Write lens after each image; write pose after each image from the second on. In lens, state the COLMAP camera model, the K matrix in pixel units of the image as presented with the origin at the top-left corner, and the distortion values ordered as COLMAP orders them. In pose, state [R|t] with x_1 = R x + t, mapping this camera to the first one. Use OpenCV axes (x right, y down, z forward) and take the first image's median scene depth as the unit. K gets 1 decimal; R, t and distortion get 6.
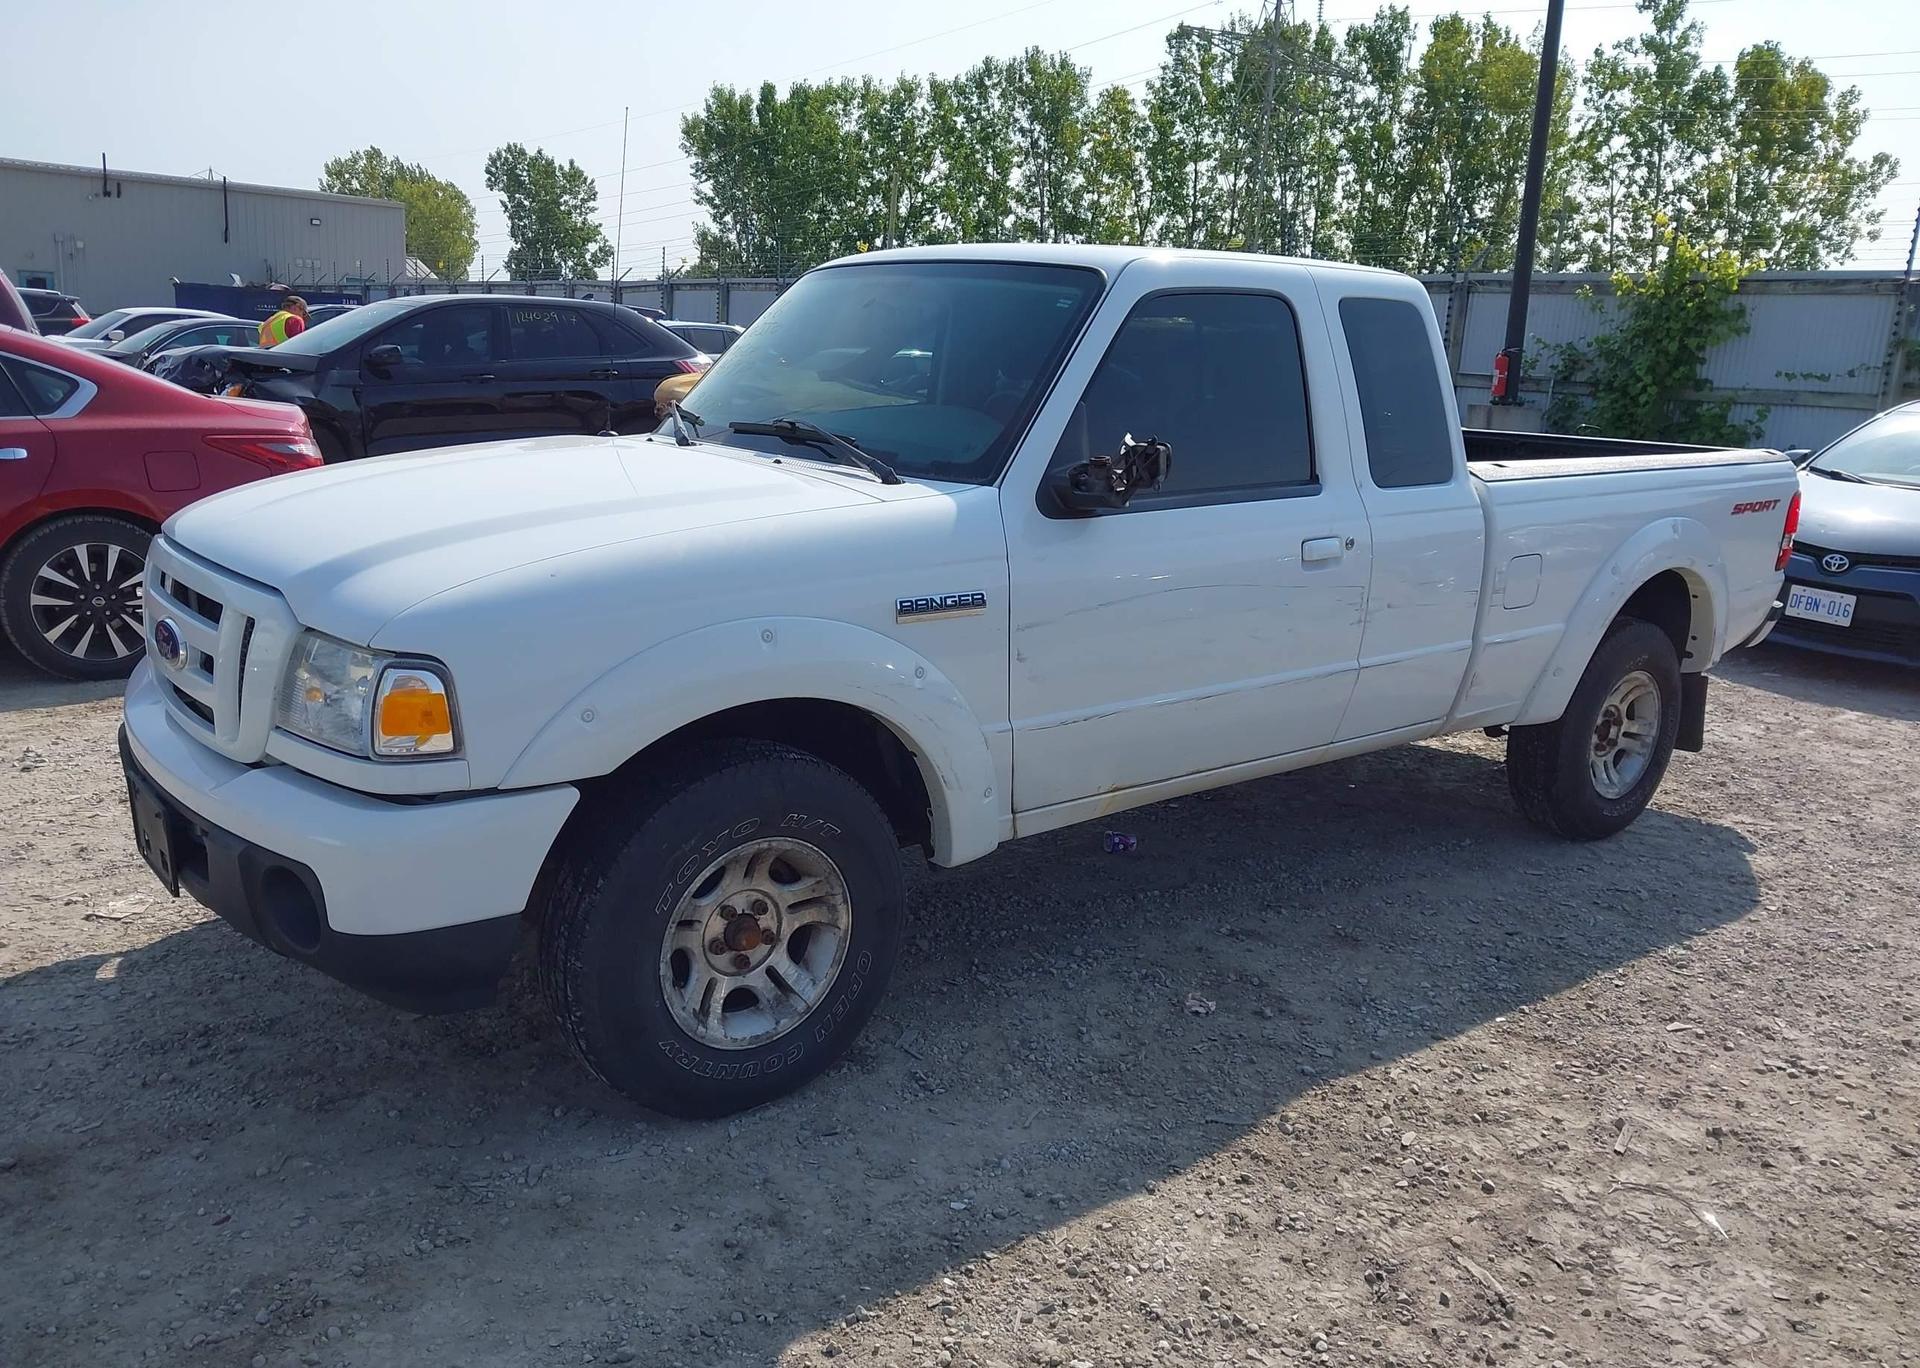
lens RADIAL K [[1507.3, 0, 937.1], [0, 1507.3, 763.8], [0, 0, 1]] dist [0.001463, -0.000250]
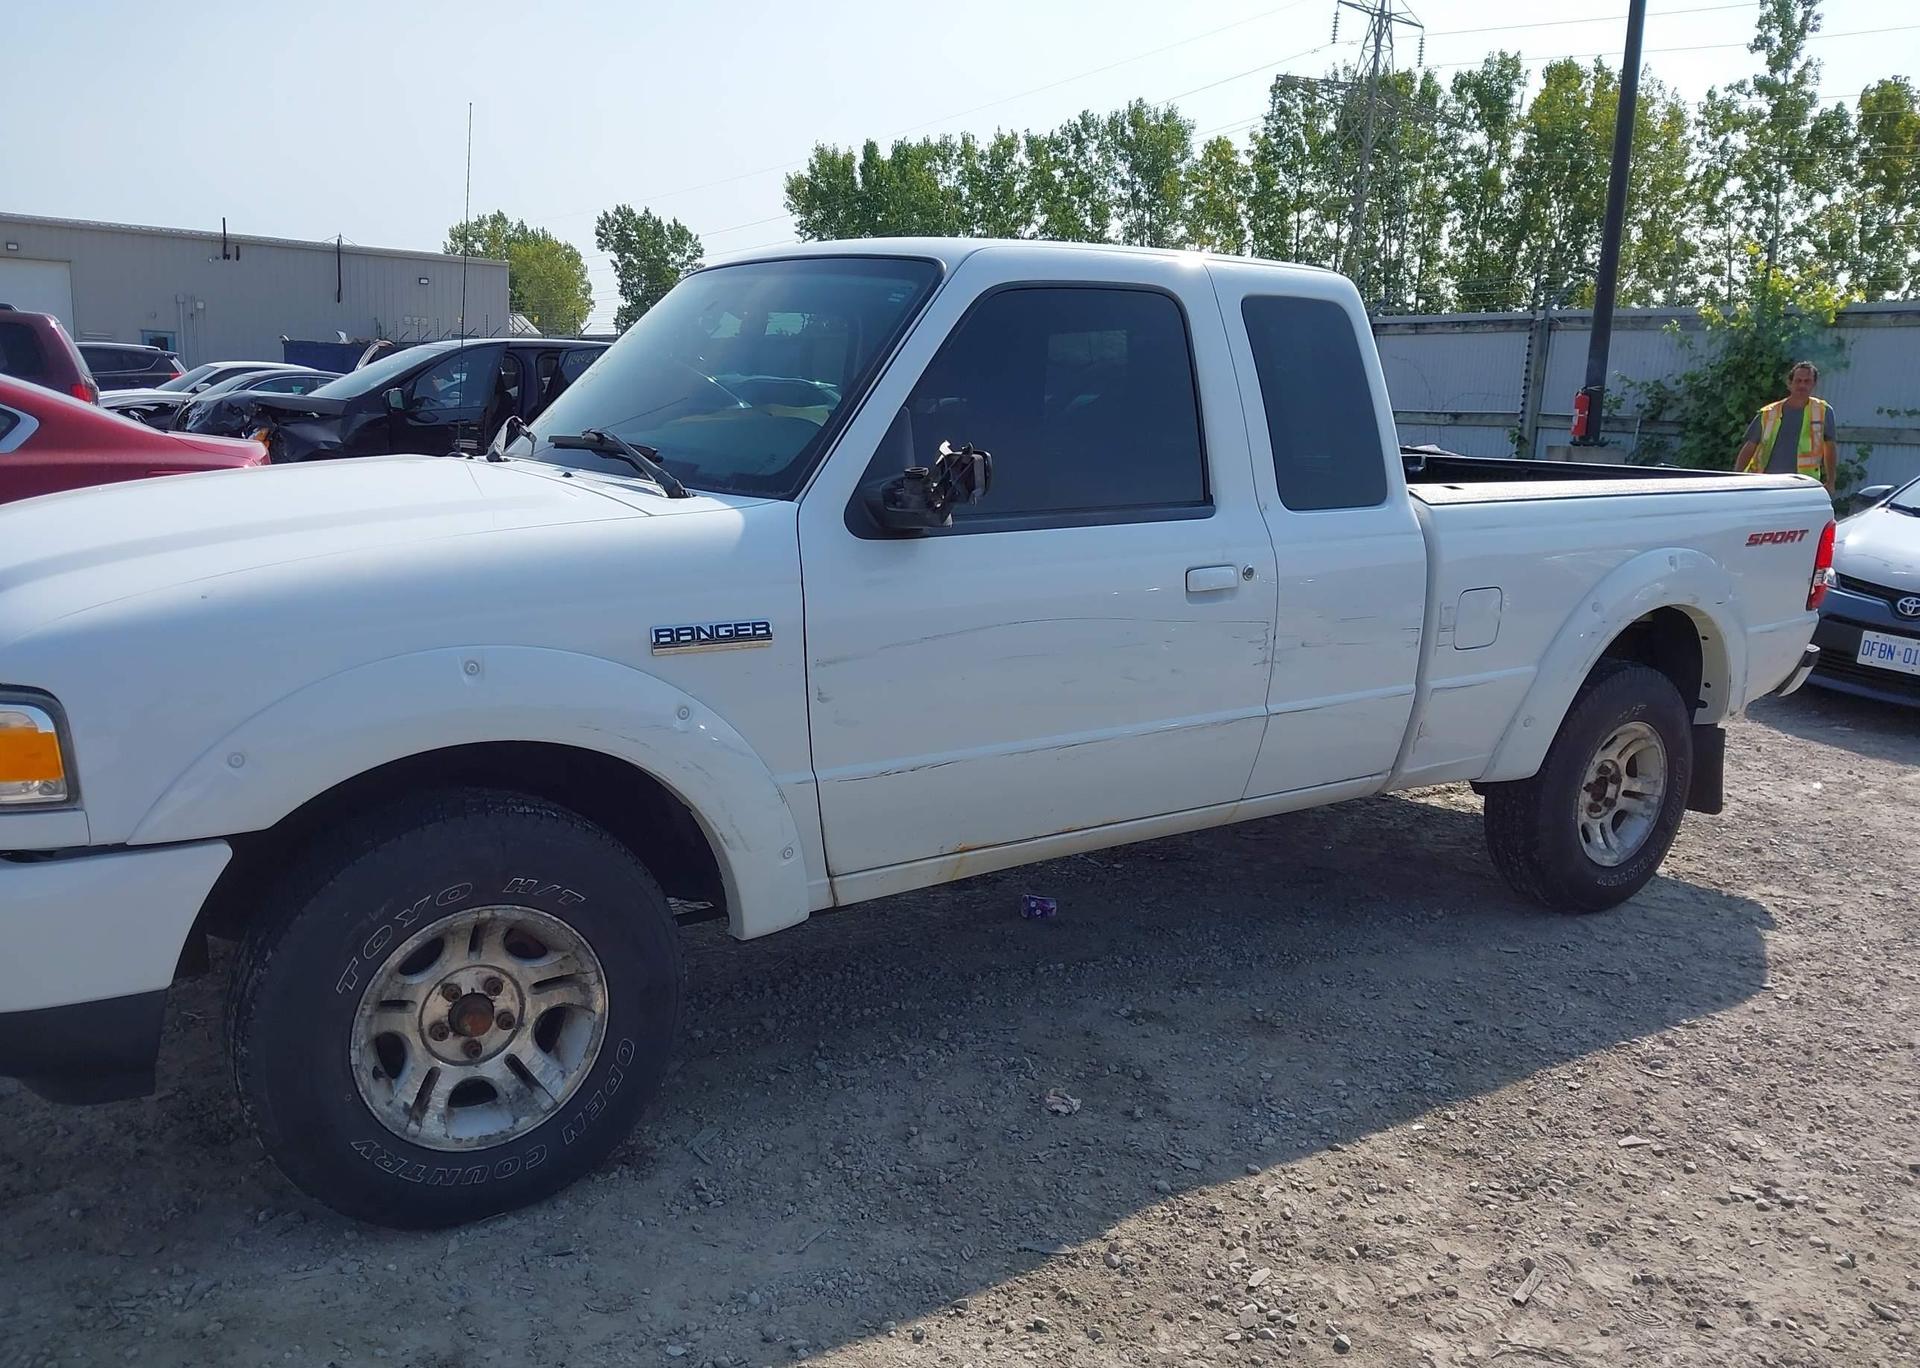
lens RADIAL K [[1510.0, 0, 939.3], [0, 1510.0, 757.1], [0, 0, 1]] dist [0.006184, -0.010090]
pose [[0.997581, 0.008638, -0.068971, 0.113821], [-0.011246, 0.999233, -0.037510, -0.003062], [0.068594, 0.038195, 0.996913, 0.086608]]
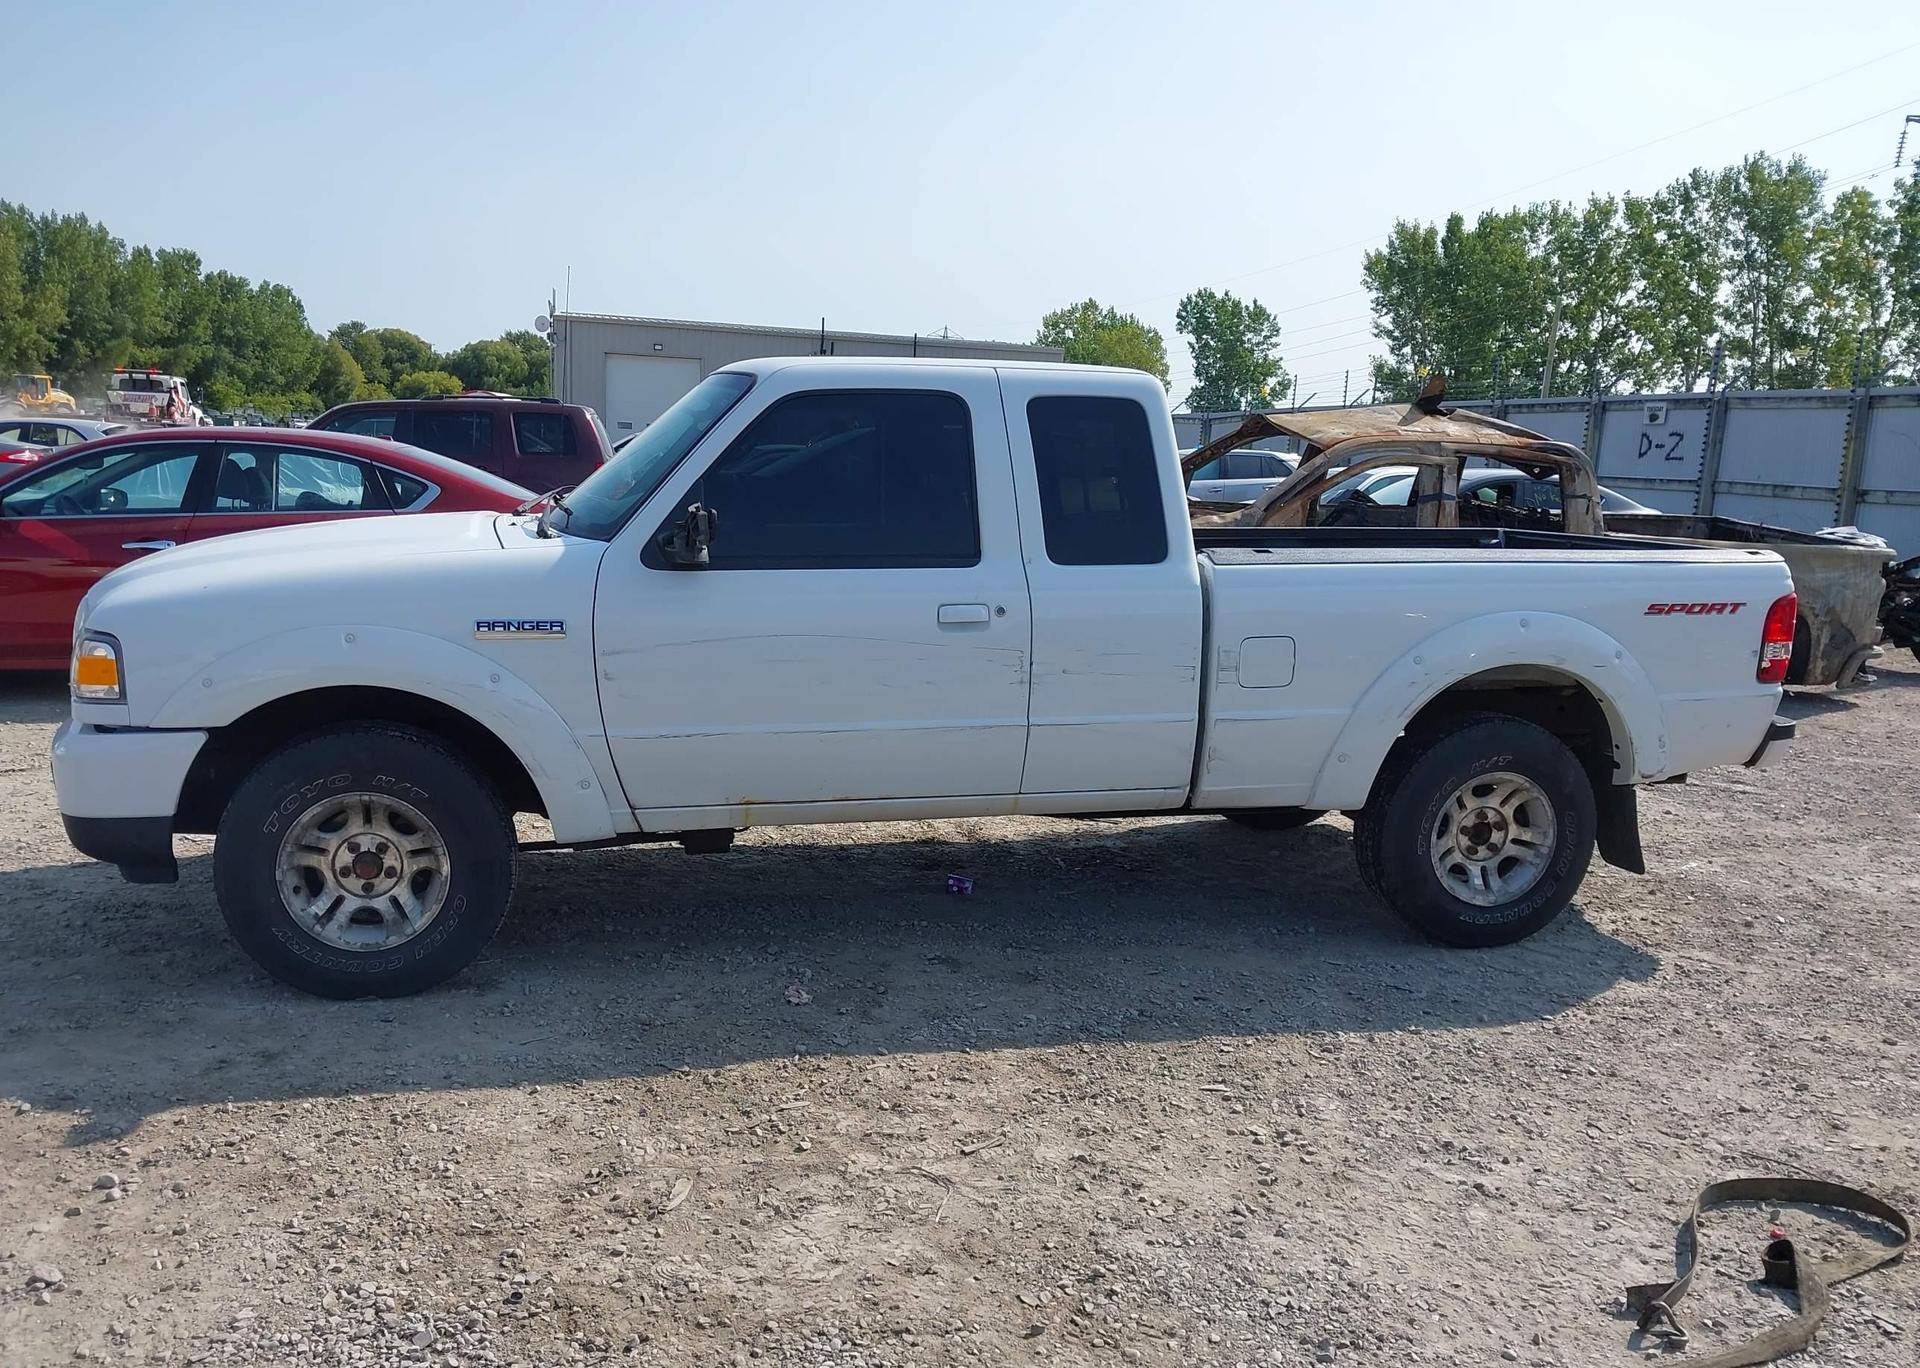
lens RADIAL K [[1514.2, 0, 956.0], [0, 1514.2, 769.4], [0, 0, 1]] dist [0.006052, -0.006722]
pose [[0.904963, 0.076182, -0.418615, 0.525170], [-0.109689, 0.992357, -0.056532, 0.027352], [0.411109, 0.097077, 0.906403, -0.009968]]
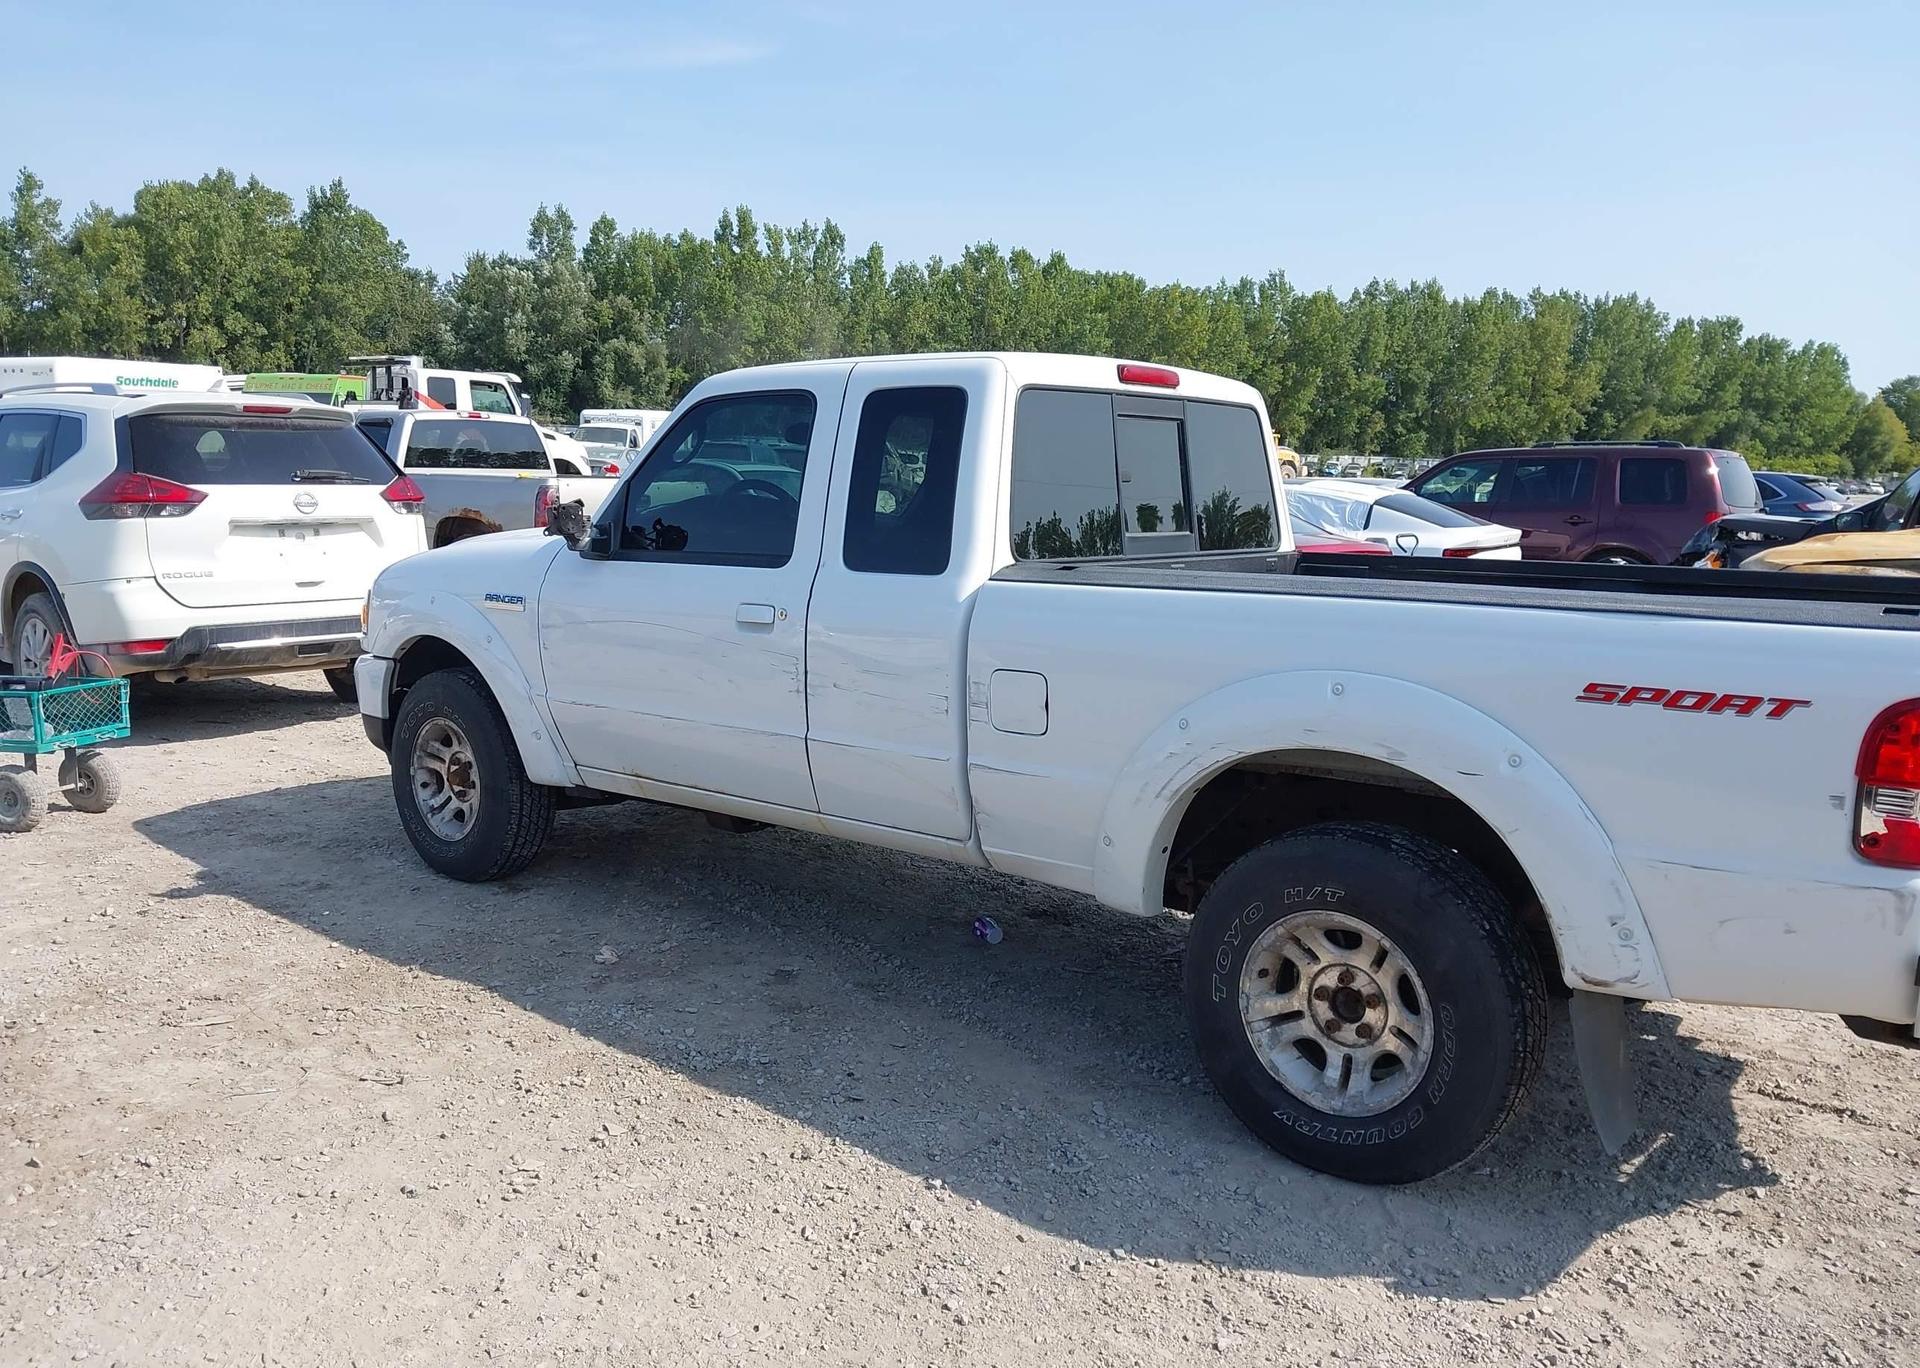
lens RADIAL K [[1510.0, 0, 939.3], [0, 1510.0, 757.1], [0, 0, 1]] dist [0.006184, -0.010090]
pose [[0.199065, 0.145946, -0.969058, 0.981140], [-0.277047, 0.956891, 0.087202, -0.126105], [0.940010, 0.251116, 0.230917, 0.646010]]
